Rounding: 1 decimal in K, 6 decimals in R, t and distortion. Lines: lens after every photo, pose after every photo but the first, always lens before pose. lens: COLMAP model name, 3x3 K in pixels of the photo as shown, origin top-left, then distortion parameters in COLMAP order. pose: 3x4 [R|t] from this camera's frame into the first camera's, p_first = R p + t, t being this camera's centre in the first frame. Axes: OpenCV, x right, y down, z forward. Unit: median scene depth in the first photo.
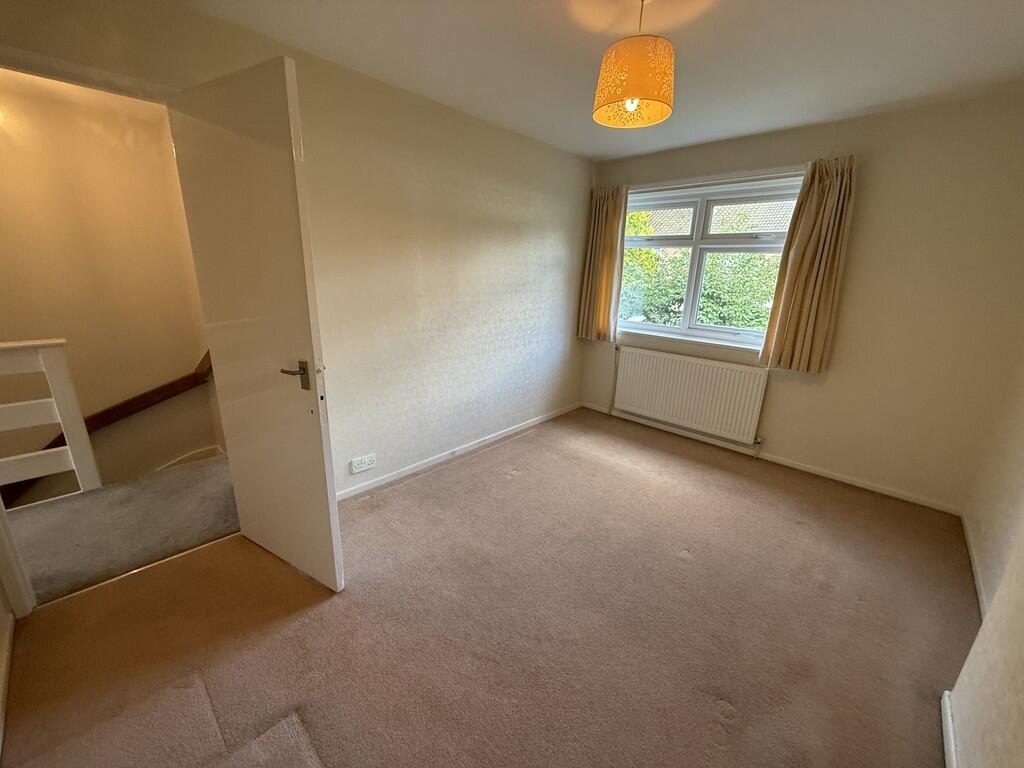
lens RADIAL K [[409.3, 0, 512.0], [0, 409.3, 384.0], [0, 0, 1]] dist [-0.001051, -0.000111]
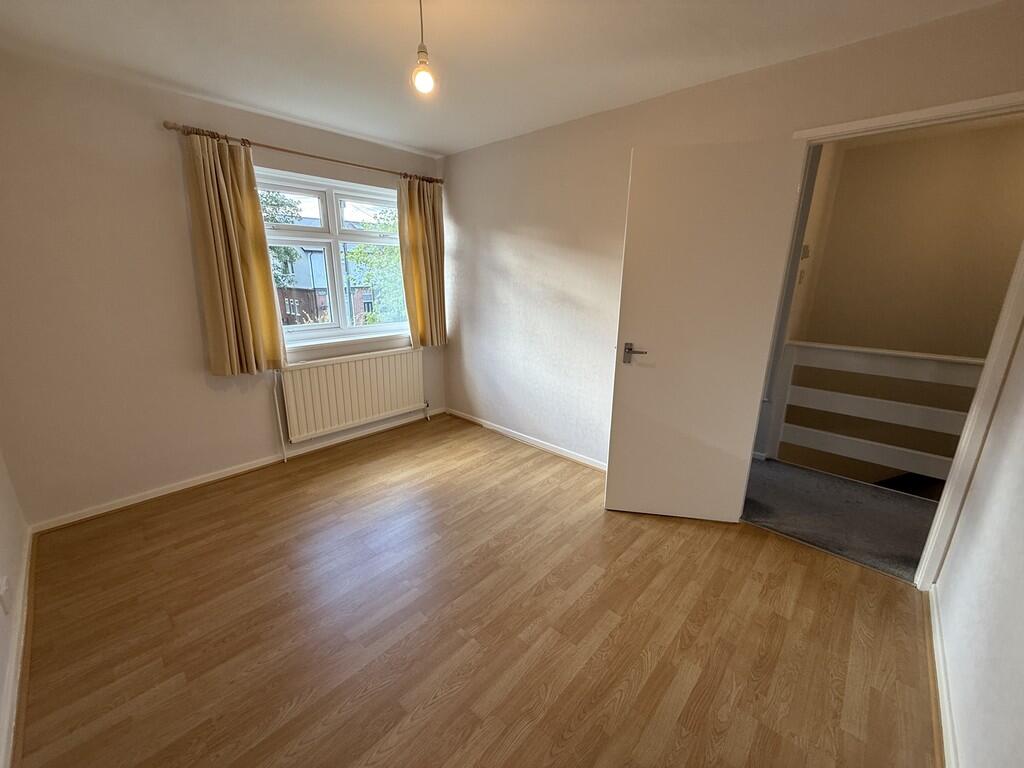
lens RADIAL K [[409.3, 0, 512.0], [0, 409.3, 384.0], [0, 0, 1]] dist [-0.001051, -0.000111]
pose [[-0.003039, -0.294520, 0.955640, -0.555569], [0.271579, 0.919485, 0.284241, -0.191818], [-0.962411, 0.260396, 0.077191, 0.624537]]
